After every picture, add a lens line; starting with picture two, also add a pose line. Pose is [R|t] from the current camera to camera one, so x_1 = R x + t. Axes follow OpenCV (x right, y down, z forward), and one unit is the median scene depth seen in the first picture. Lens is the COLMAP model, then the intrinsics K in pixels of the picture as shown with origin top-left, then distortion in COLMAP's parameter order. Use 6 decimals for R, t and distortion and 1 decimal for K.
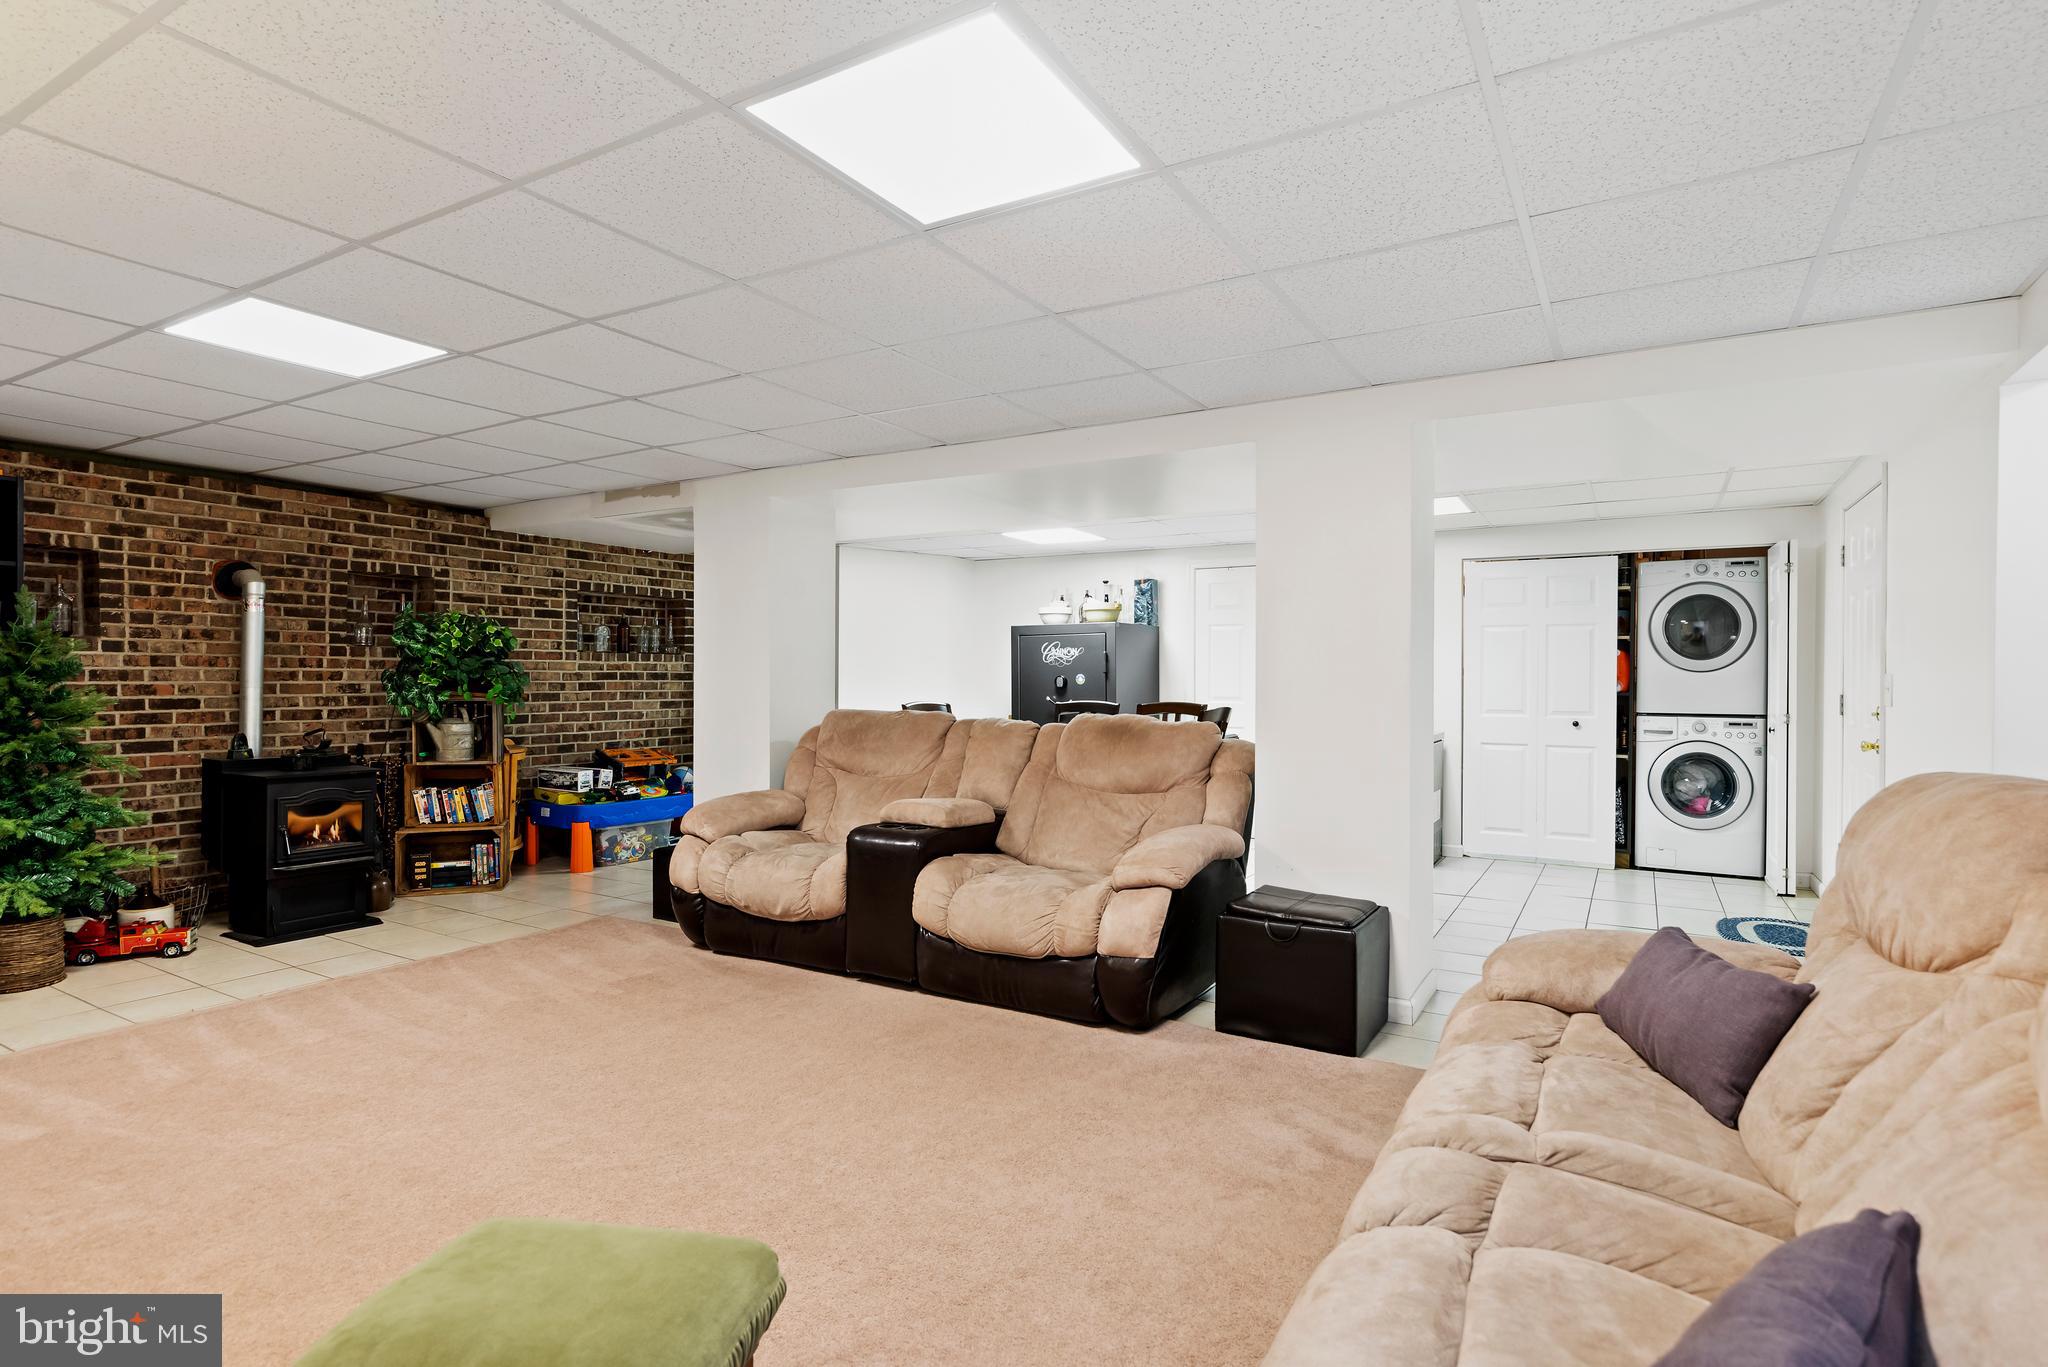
lens RADIAL K [[996.1, 0, 1081.9], [0, 996.1, 685.7], [0, 0, 1]] dist [0.001193, 0.000937]
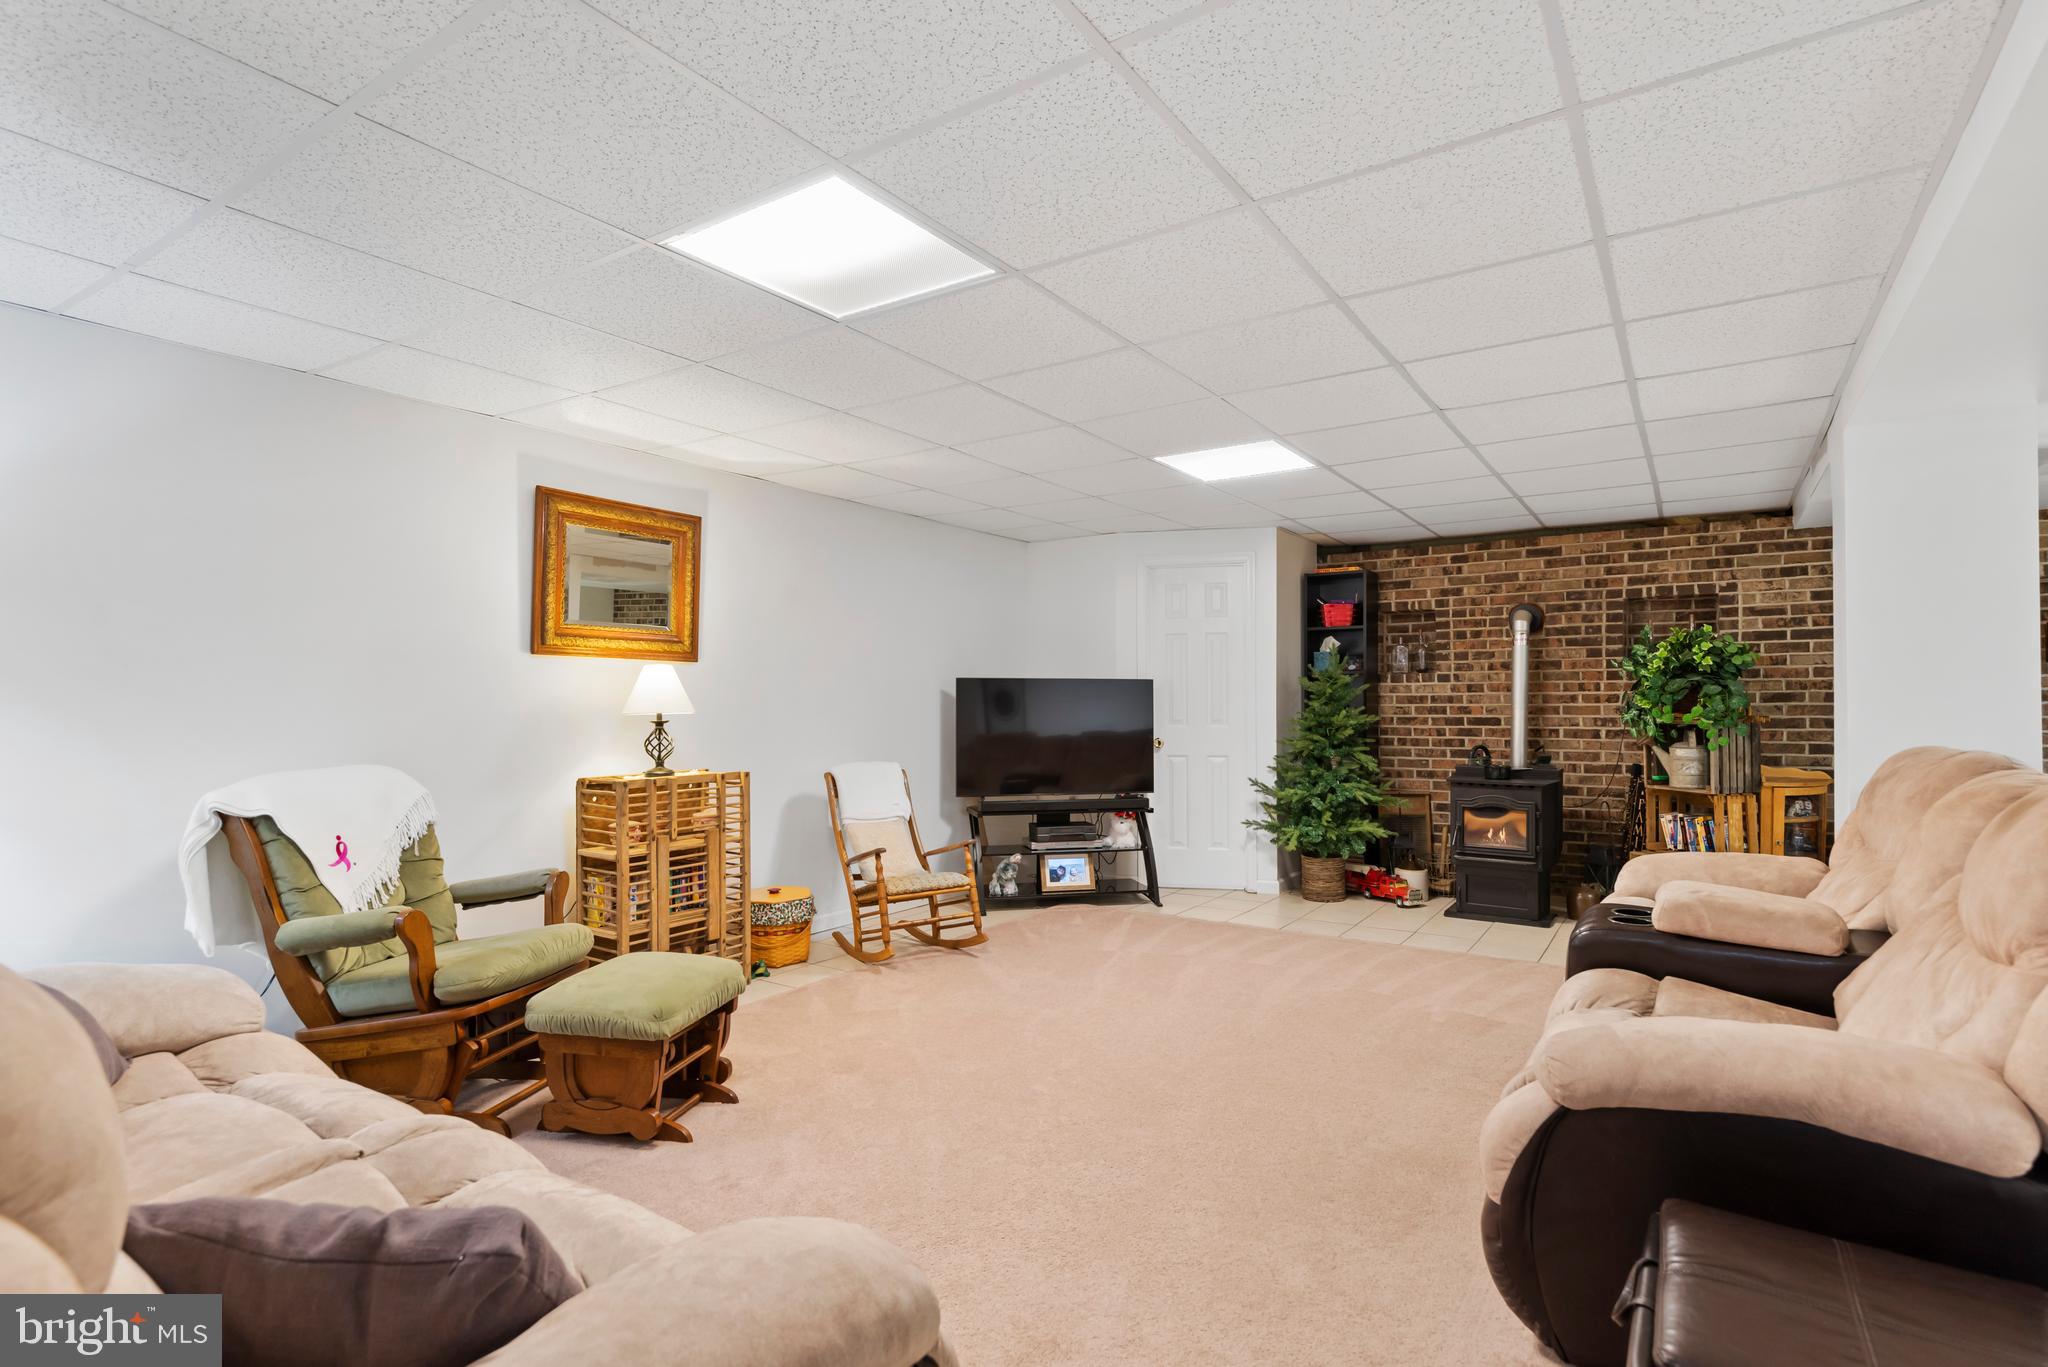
lens RADIAL K [[996.1, 0, 1024.2], [0, 996.1, 689.2], [0, 0, 1]] dist [0.001193, 0.000937]
pose [[-0.076064, -0.018553, -0.996930, 0.377764], [-0.005815, 0.999818, -0.018163, 0.003257], [0.997086, 0.004416, -0.076158, 0.466410]]
